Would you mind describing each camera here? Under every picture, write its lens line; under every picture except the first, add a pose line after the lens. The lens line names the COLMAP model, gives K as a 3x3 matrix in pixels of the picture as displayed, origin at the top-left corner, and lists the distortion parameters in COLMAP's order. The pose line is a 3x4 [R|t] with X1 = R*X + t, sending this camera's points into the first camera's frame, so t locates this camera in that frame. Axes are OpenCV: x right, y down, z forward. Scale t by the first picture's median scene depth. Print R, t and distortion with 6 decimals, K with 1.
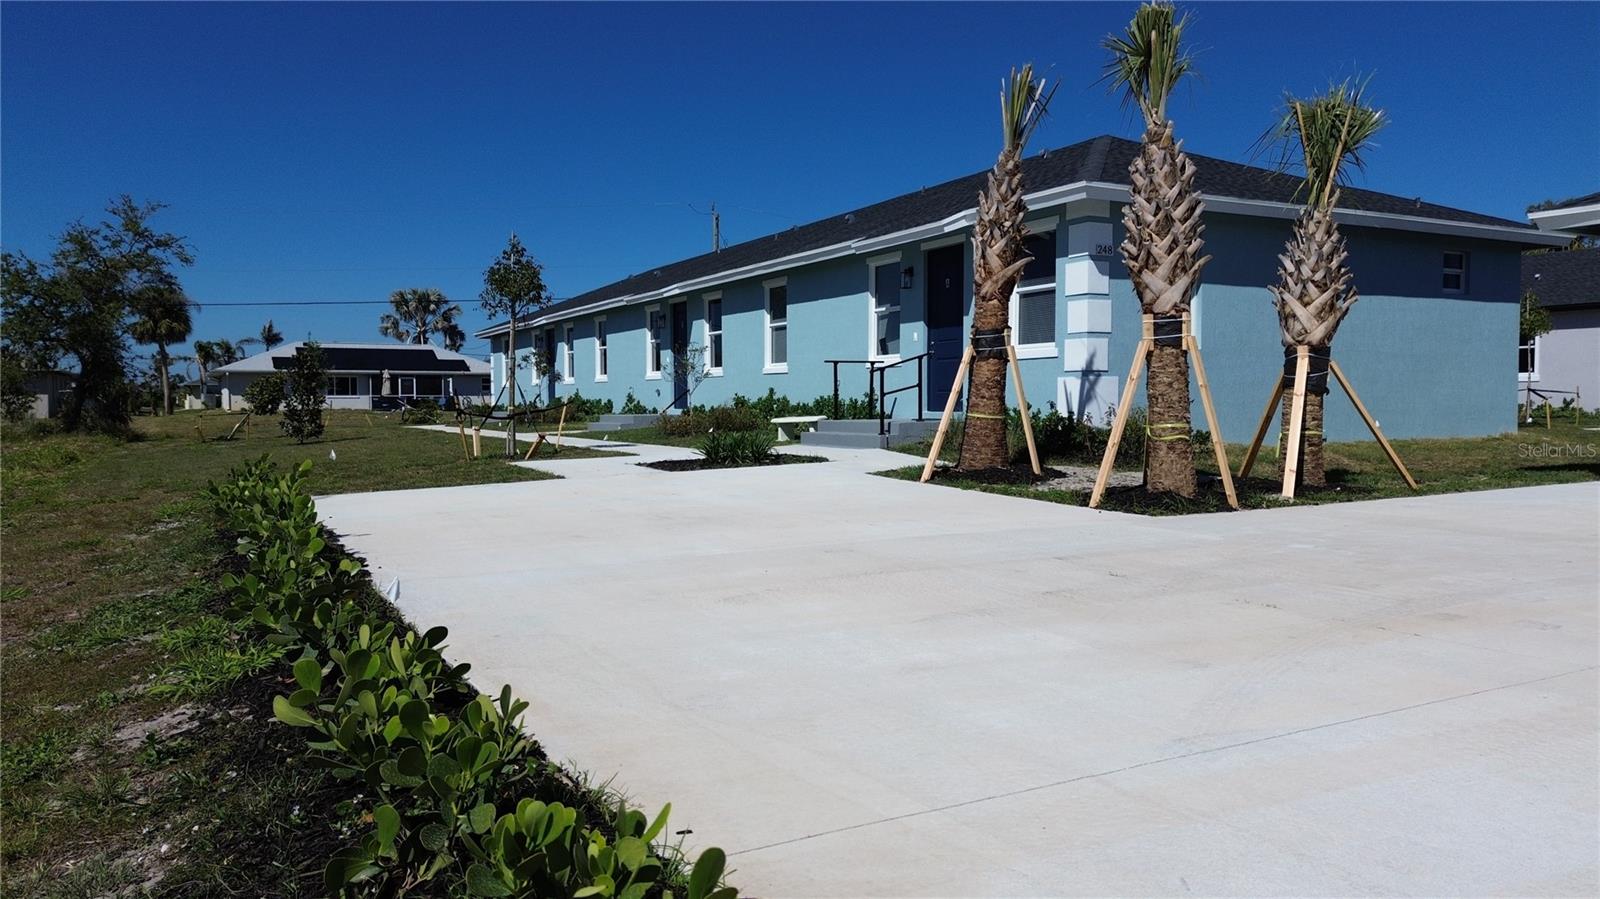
lens RADIAL K [[1126.8, 0, 801.8], [0, 1126.8, 442.9], [0, 0, 1]] dist [0.086525, -0.102149]
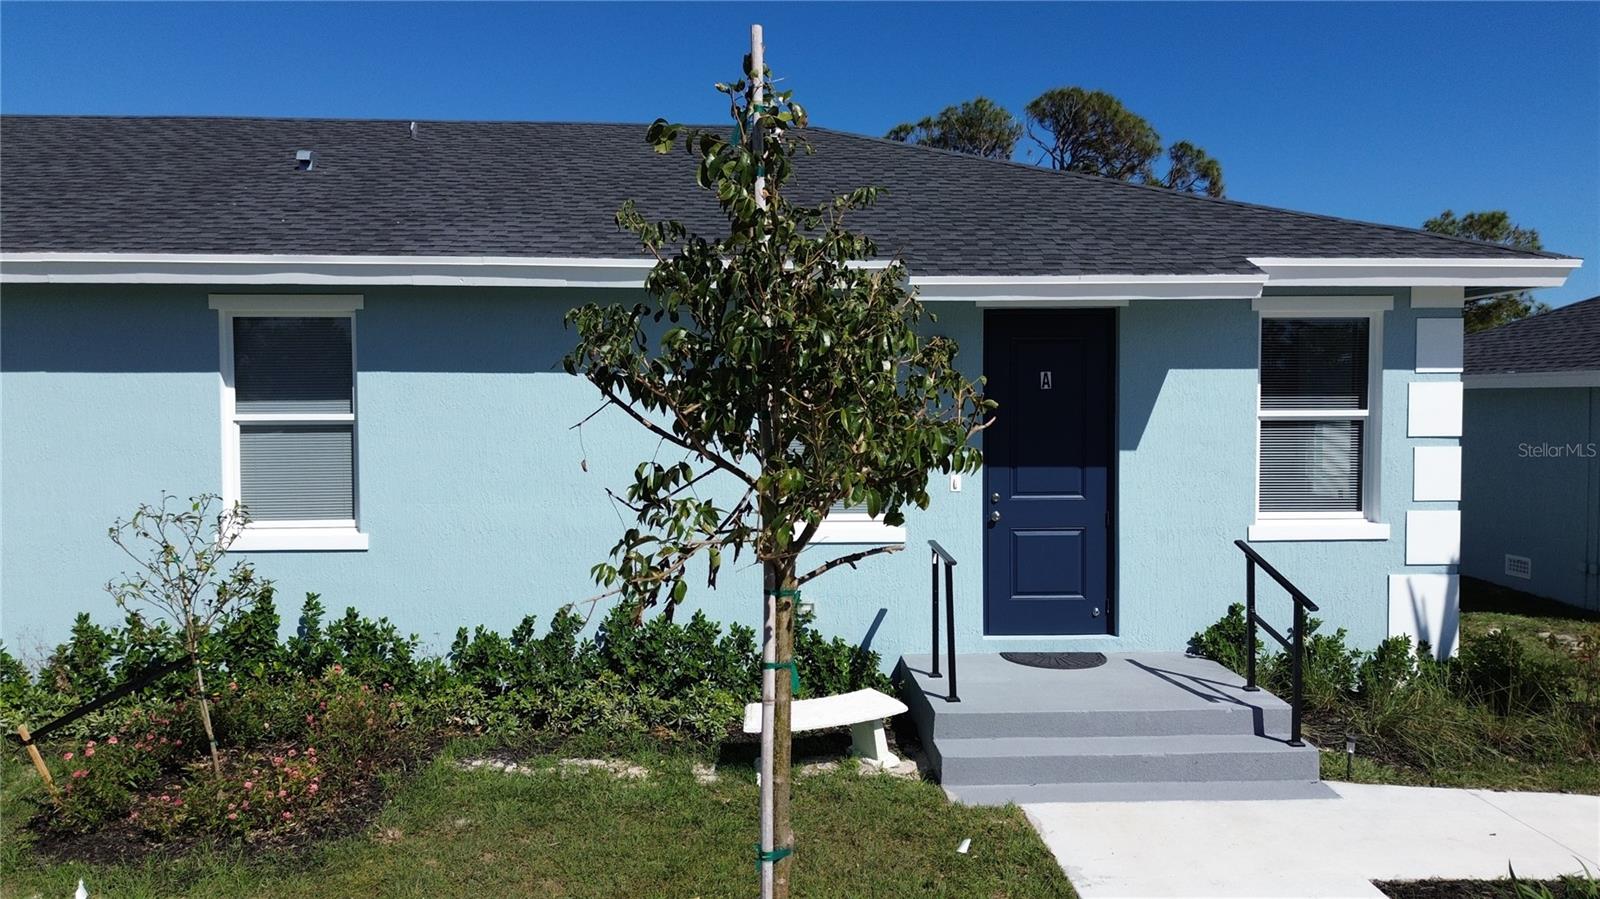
lens RADIAL K [[1126.8, 0, 801.8], [0, 1126.8, 442.9], [0, 0, 1]] dist [0.086525, -0.102149]
pose [[0.410909, 0.101229, 0.906039, -0.364751], [0.046026, 0.990246, -0.131511, -0.054751], [-0.910514, 0.095740, 0.402242, 0.910337]]
